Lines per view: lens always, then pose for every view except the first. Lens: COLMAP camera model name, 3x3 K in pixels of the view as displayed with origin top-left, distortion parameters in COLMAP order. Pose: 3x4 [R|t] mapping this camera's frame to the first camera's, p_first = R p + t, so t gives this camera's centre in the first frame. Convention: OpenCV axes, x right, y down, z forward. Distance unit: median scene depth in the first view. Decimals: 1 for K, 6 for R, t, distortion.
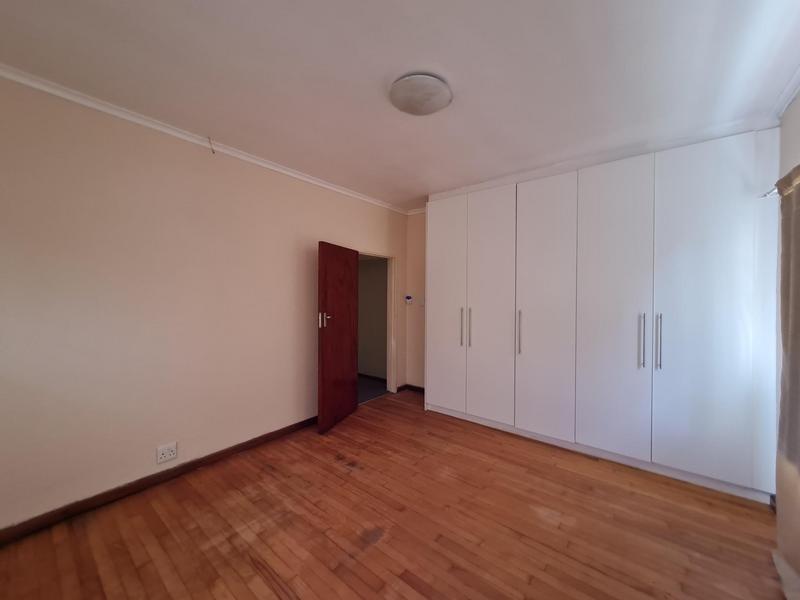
lens RADIAL K [[312.6, 0, 399.8], [0, 312.6, 297.8], [0, 0, 1]] dist [0.000153, 0.000146]
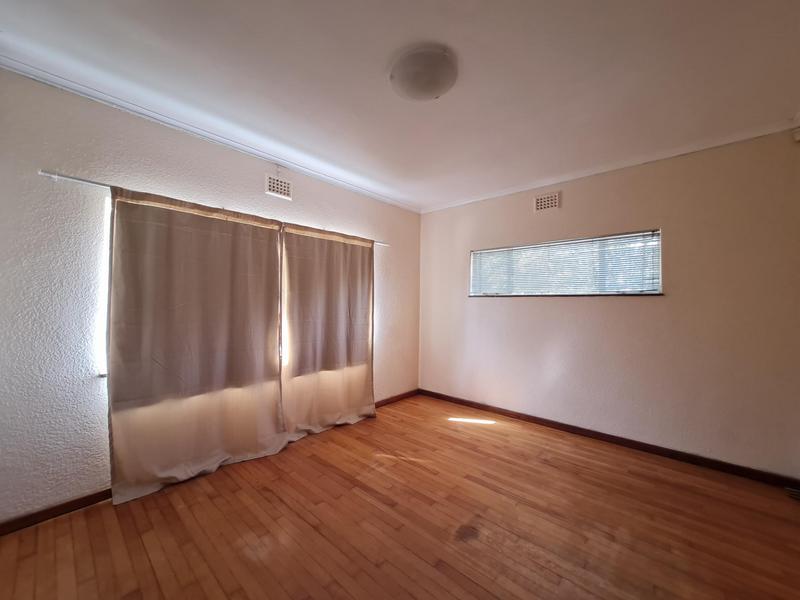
lens RADIAL K [[312.6, 0, 399.8], [0, 312.6, 297.8], [0, 0, 1]] dist [0.000153, 0.000146]
pose [[-0.998339, -0.016644, 0.055151, 0.079968], [-0.017325, 0.999779, -0.011904, 0.040713], [-0.054941, -0.012839, -0.998407, 2.021651]]
